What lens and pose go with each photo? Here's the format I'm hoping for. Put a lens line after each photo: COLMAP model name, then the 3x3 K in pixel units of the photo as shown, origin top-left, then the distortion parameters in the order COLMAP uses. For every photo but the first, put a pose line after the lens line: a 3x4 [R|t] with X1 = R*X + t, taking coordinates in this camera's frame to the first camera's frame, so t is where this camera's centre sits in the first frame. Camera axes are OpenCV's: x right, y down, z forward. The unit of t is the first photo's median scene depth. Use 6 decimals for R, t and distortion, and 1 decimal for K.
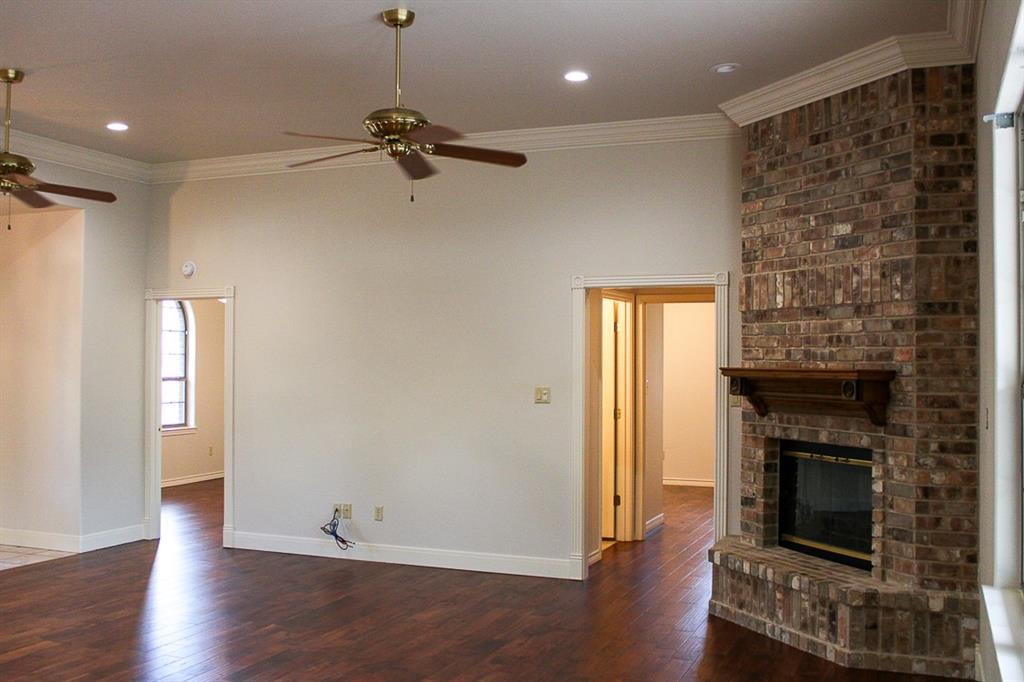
lens RADIAL K [[1072.1, 0, 513.7], [0, 1072.1, 334.2], [0, 0, 1]] dist [-0.063681, 0.000000]
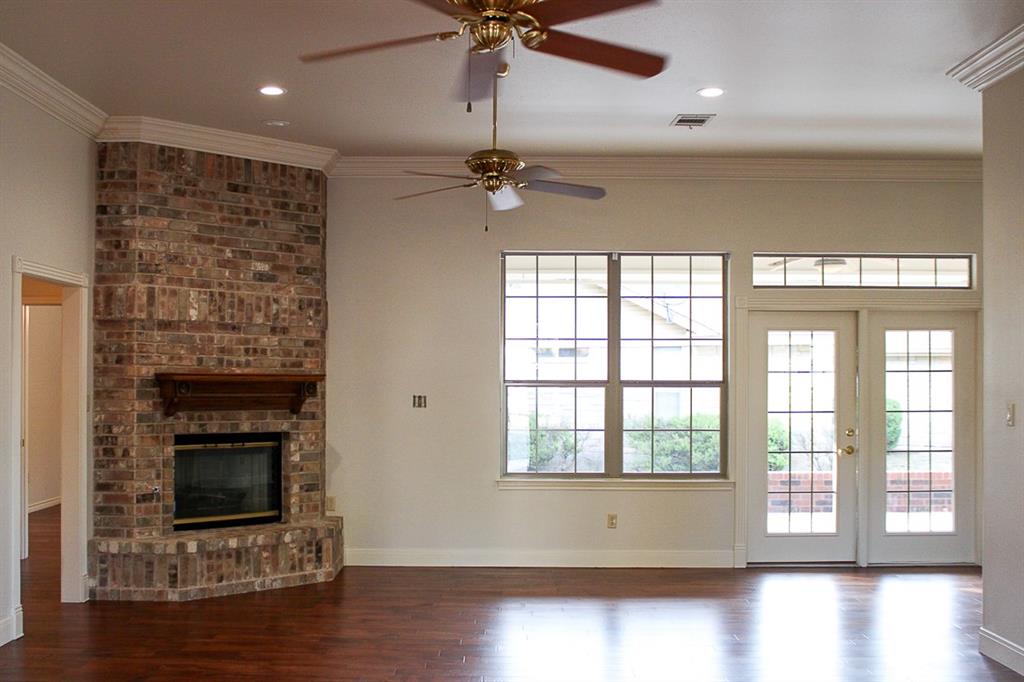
lens RADIAL K [[1072.1, 0, 511.8], [0, 1072.1, 351.8], [0, 0, 1]] dist [-0.063681, 0.000000]
pose [[-0.378422, 0.009898, 0.925580, -0.994170], [-0.036033, 0.999027, -0.025415, 0.027266], [-0.924931, -0.042969, -0.377697, 1.177200]]
